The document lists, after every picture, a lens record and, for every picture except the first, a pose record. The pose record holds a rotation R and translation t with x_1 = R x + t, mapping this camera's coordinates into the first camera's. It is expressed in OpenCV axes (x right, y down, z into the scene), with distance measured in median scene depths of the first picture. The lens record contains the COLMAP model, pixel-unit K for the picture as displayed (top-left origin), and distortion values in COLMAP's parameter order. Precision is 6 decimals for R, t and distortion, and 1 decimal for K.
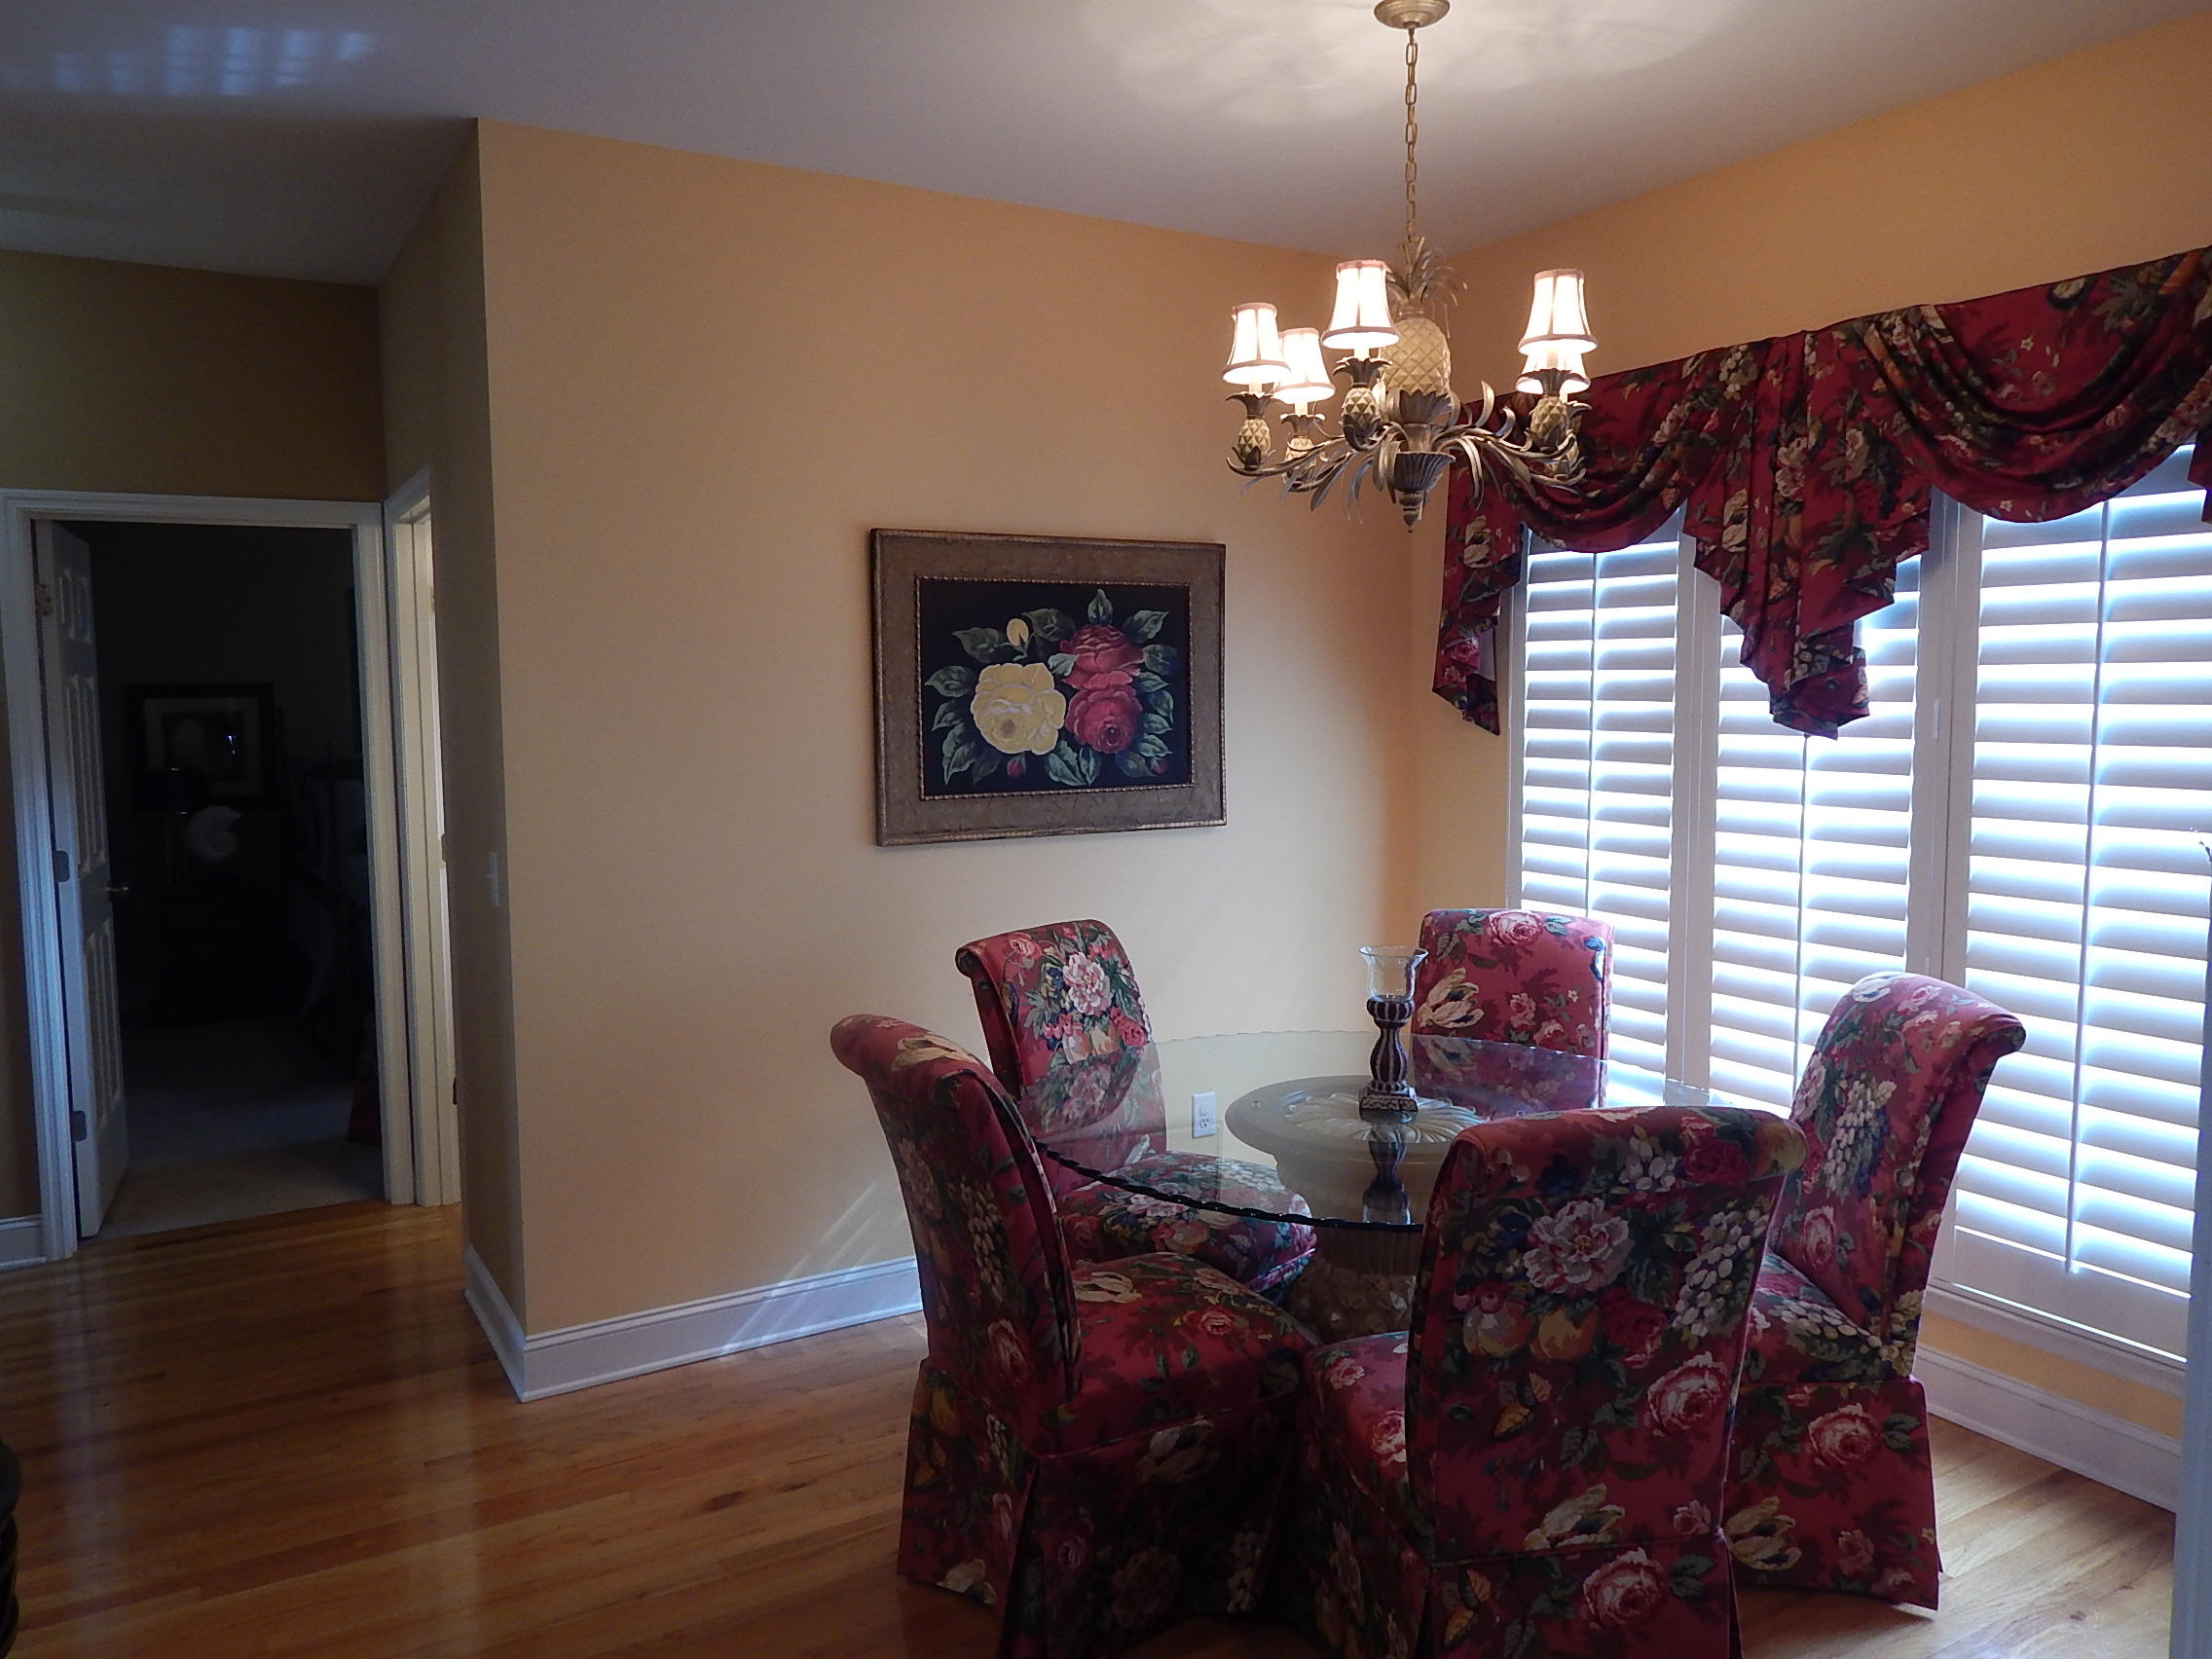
lens RADIAL K [[1620.1, 0, 1122.5], [0, 1620.1, 820.3], [0, 0, 1]] dist [-0.006907, -0.001716]
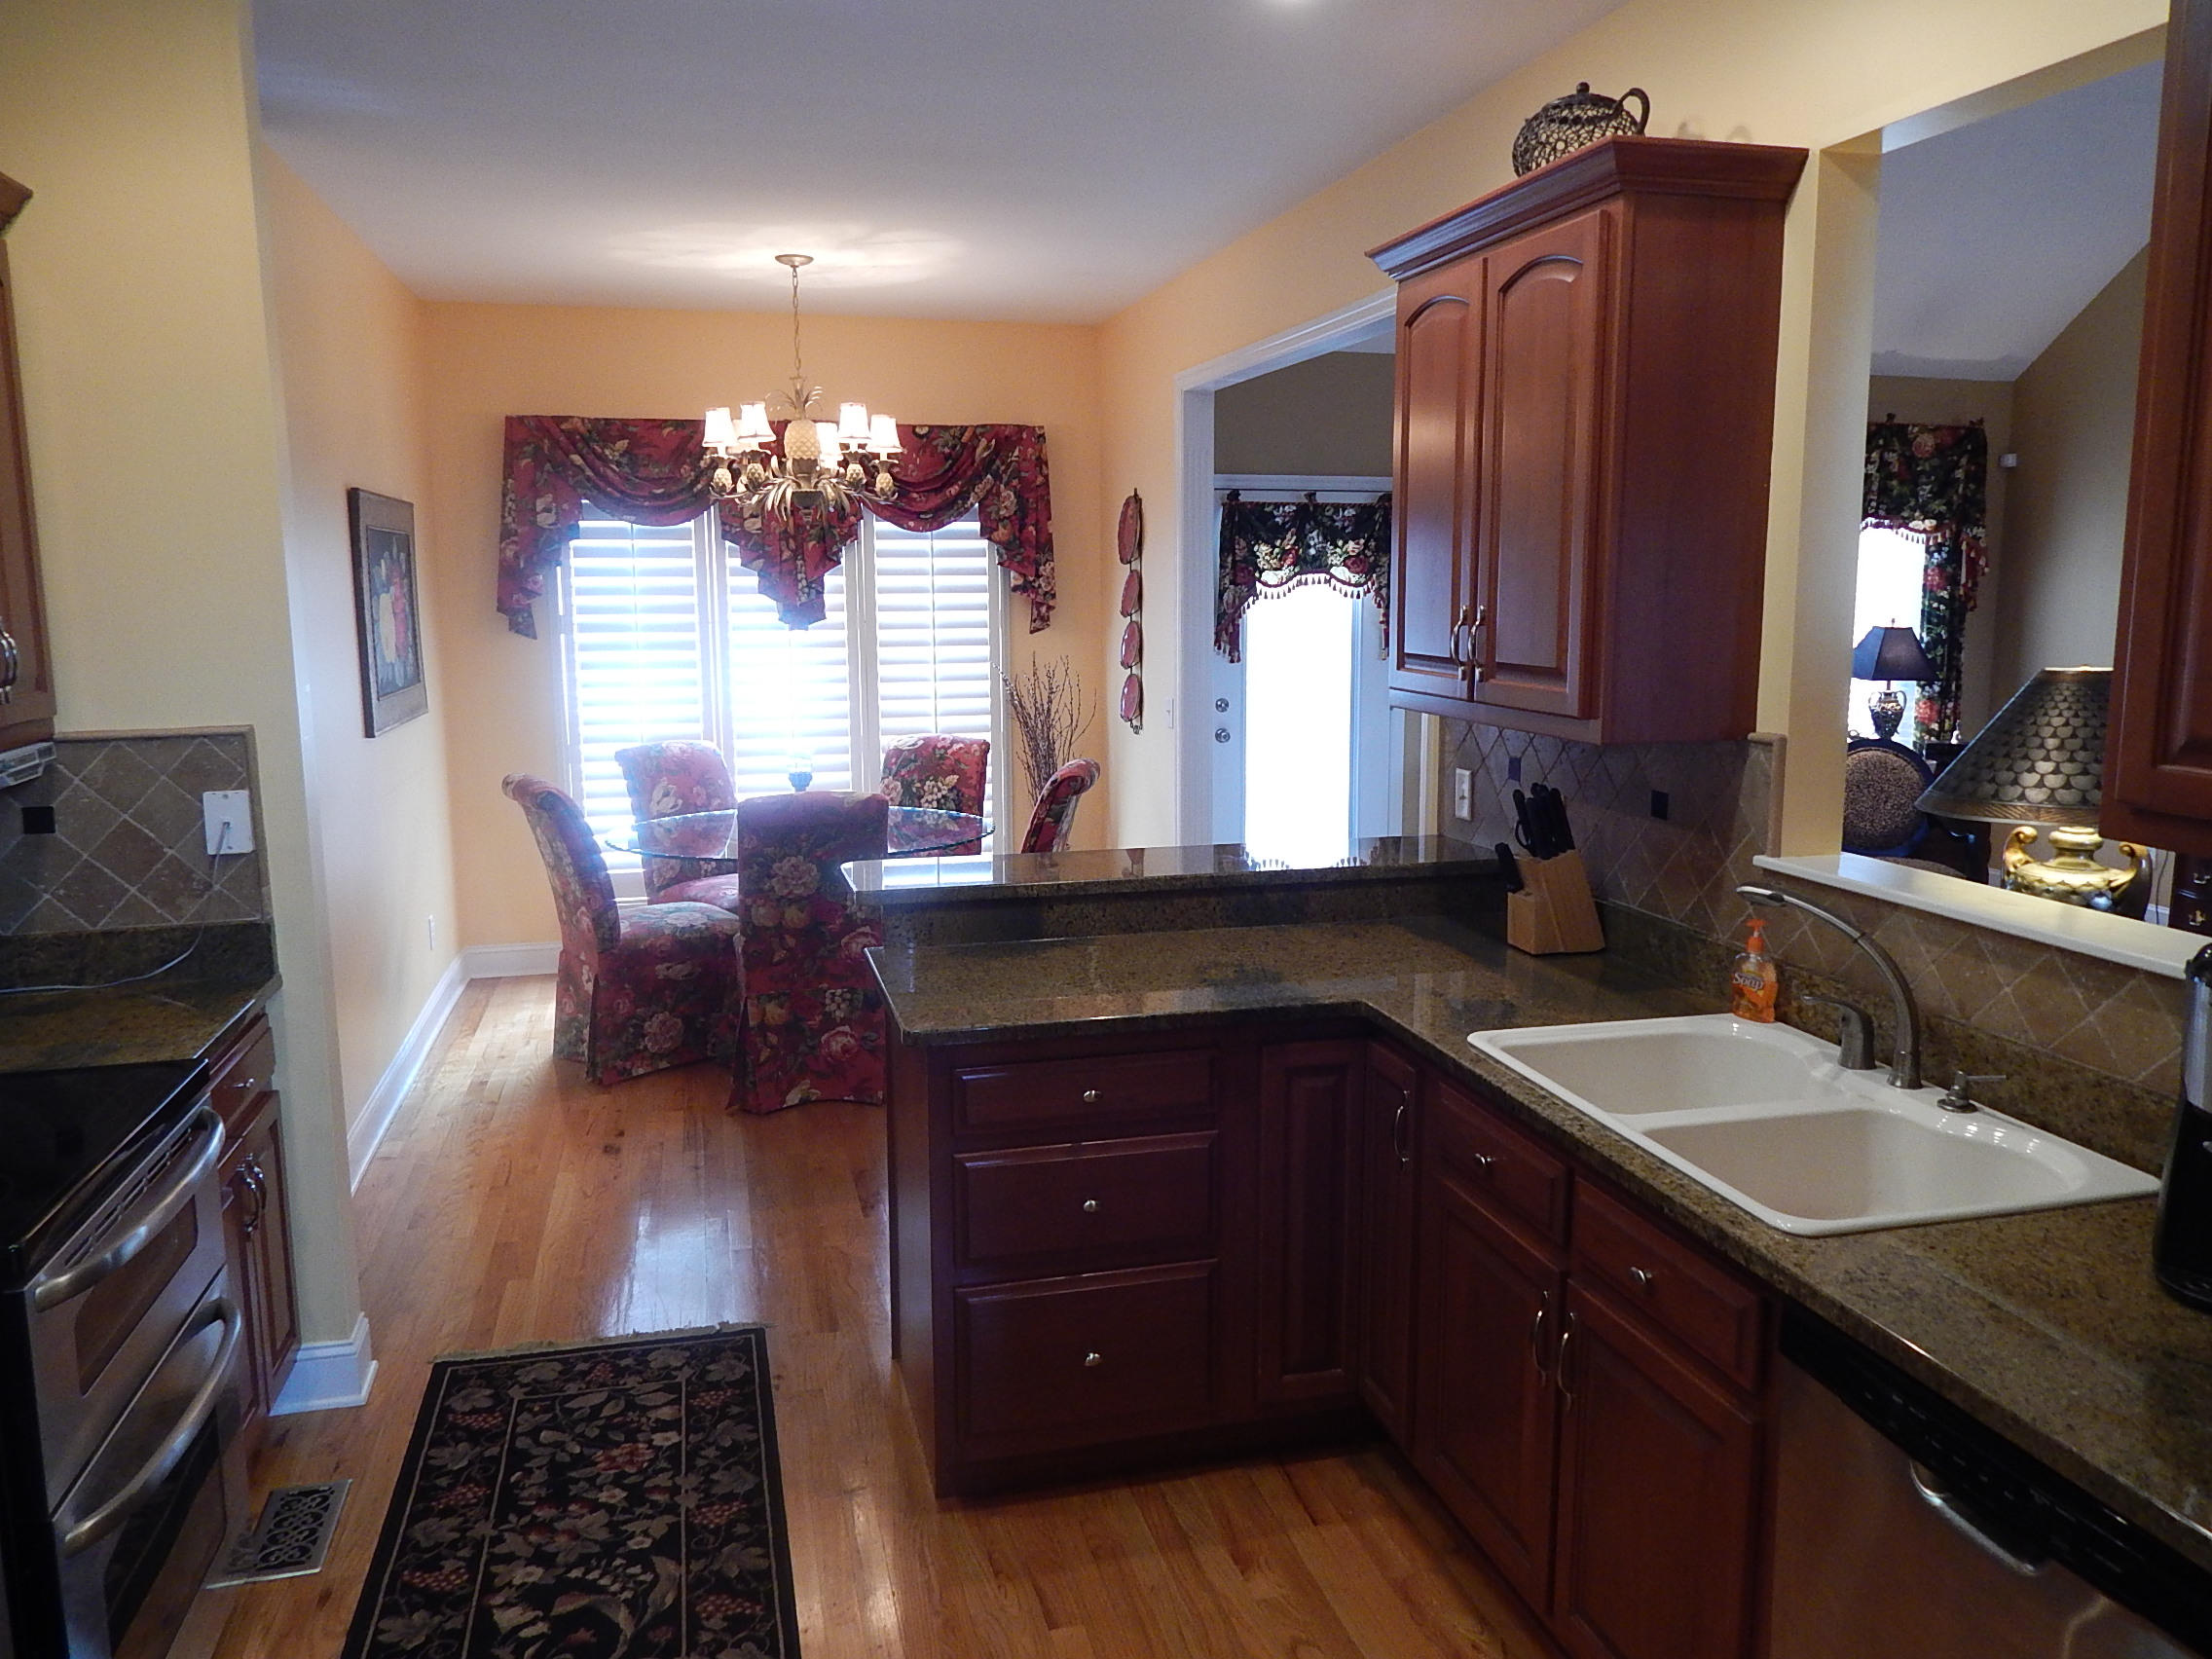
lens RADIAL K [[1620.1, 0, 1107.8], [0, 1620.1, 815.9], [0, 0, 1]] dist [-0.006907, -0.001716]
pose [[0.292268, -0.134415, 0.946843, -1.419297], [0.083600, 0.989874, 0.114718, -0.025661], [-0.952675, 0.045628, 0.300546, 0.074806]]
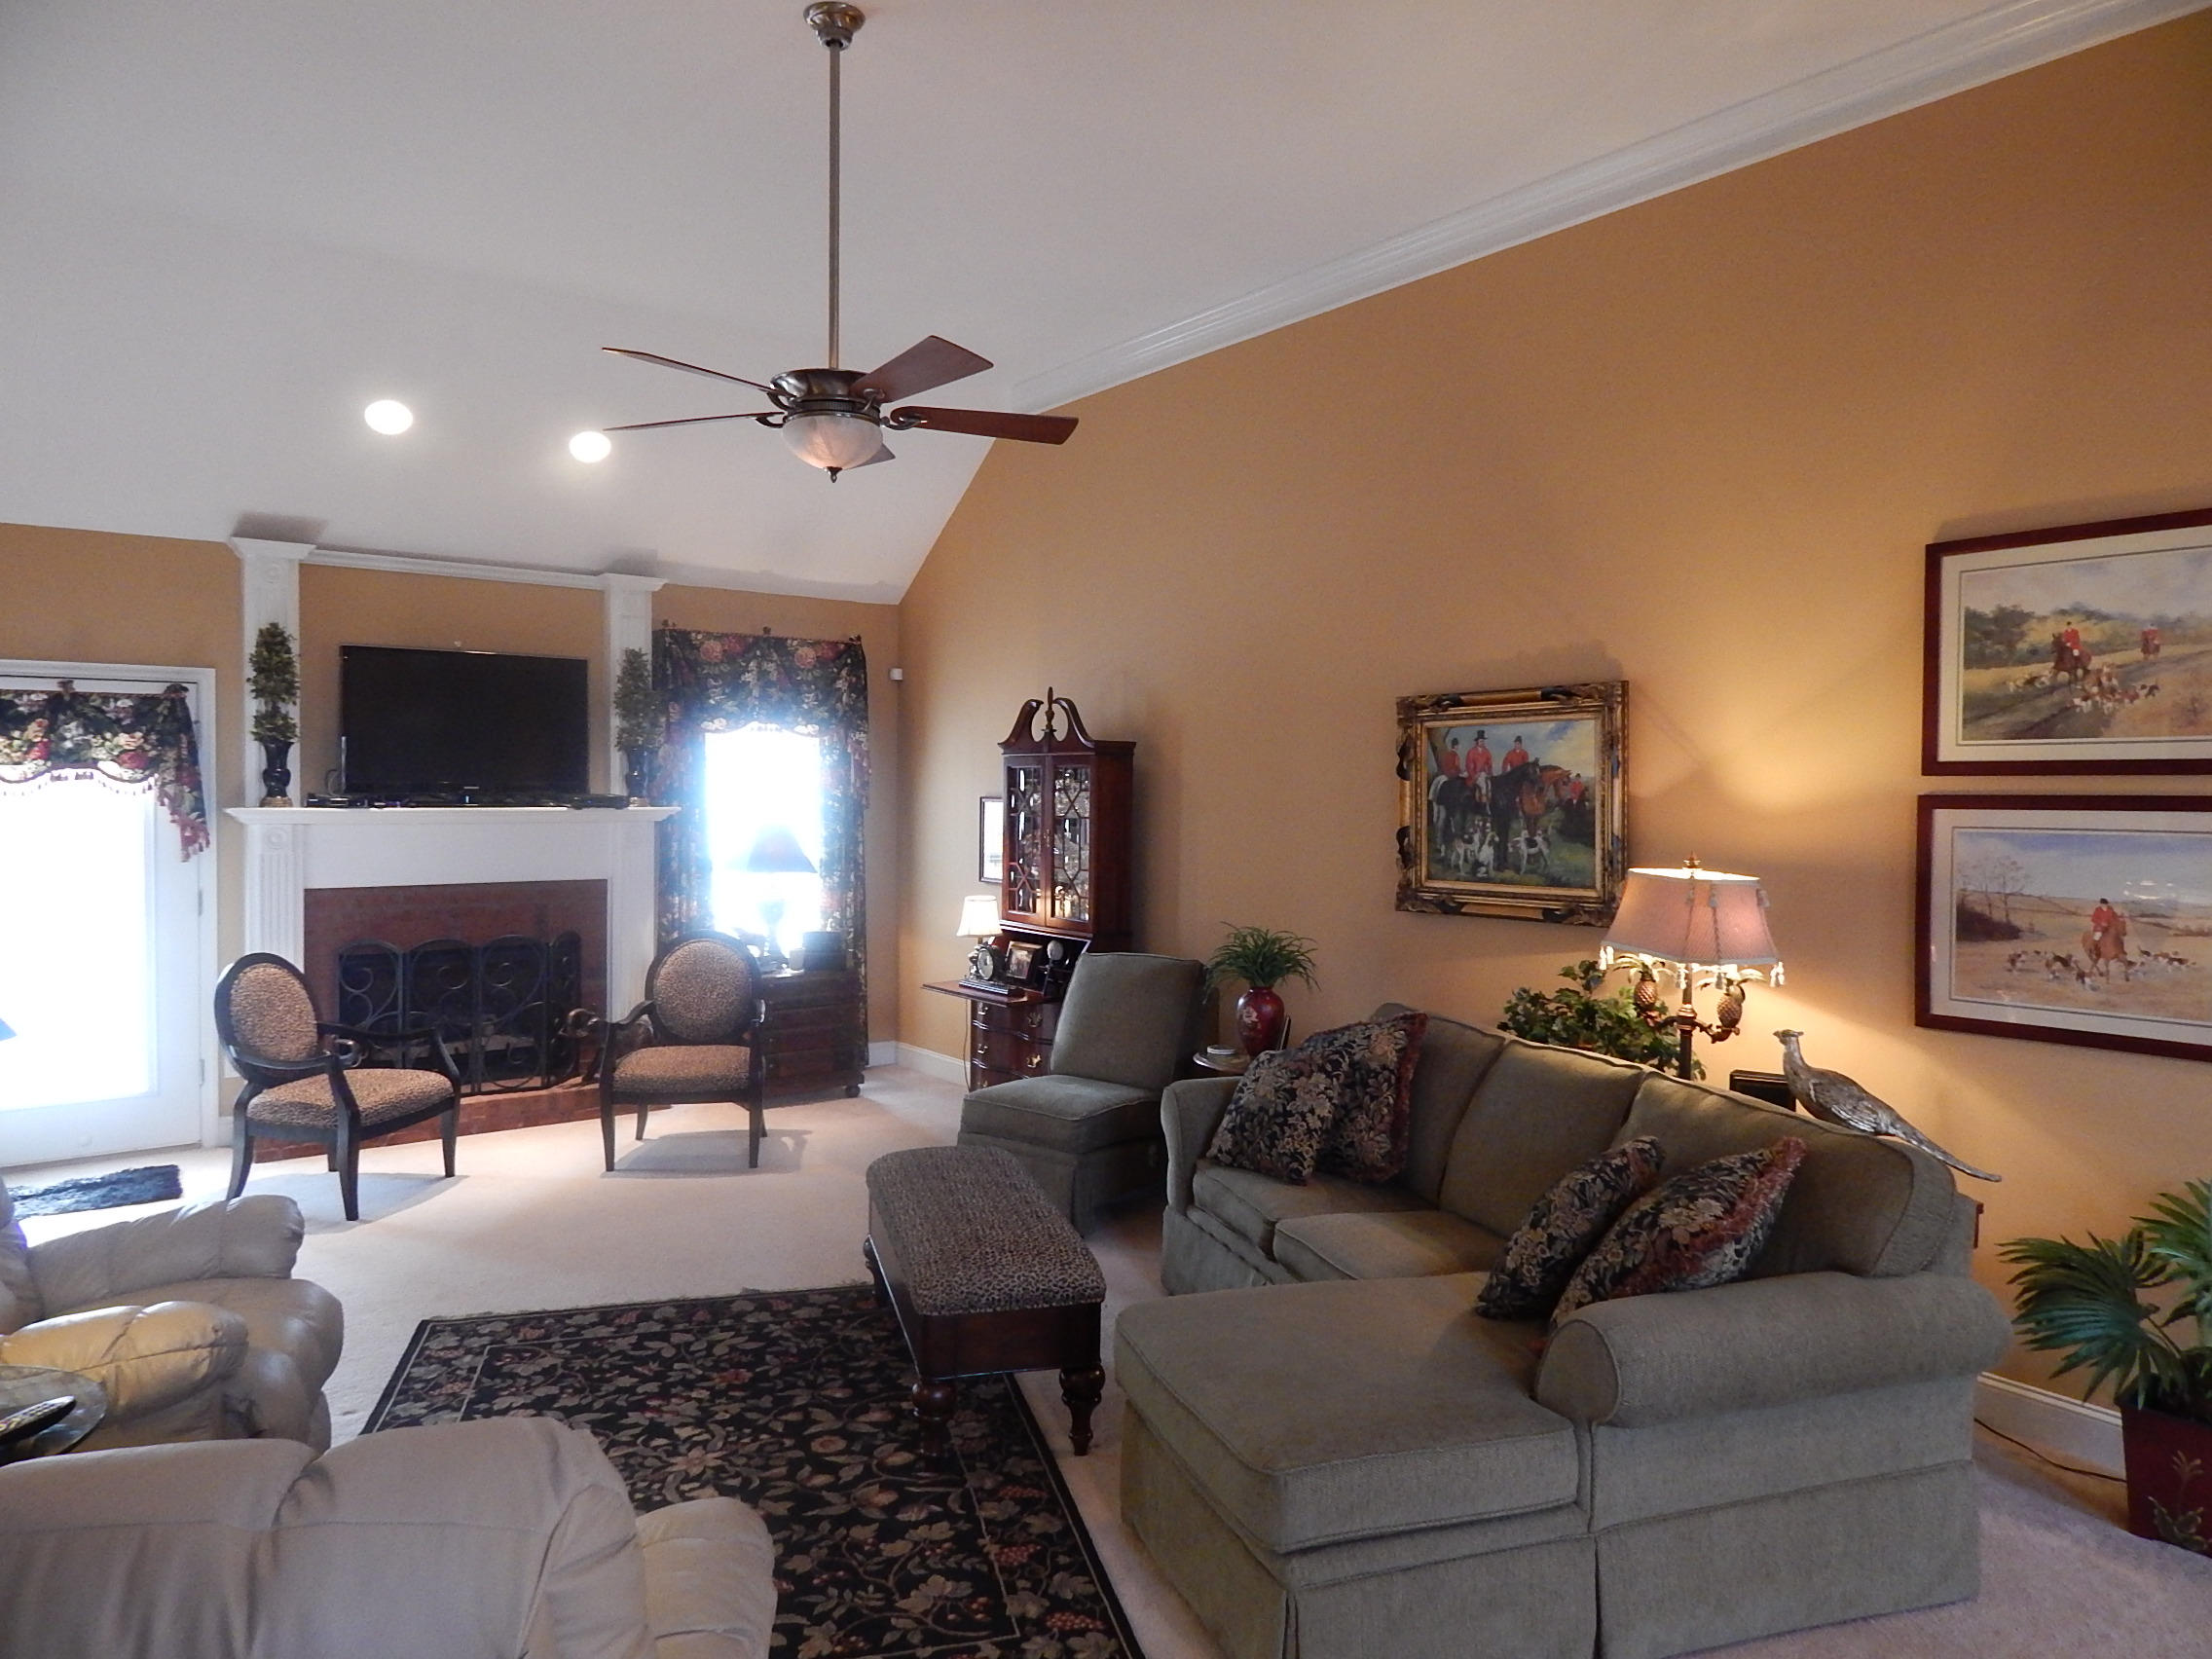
lens RADIAL K [[1468.2, 0, 1128.4], [0, 1468.2, 814.3], [0, 0, 1]] dist [0.007018, -0.002805]
pose [[-0.098466, -0.019102, 0.994957, -1.138673], [0.082273, 0.996237, 0.027268, 0.038730], [-0.991734, 0.084543, -0.096524, -0.662778]]
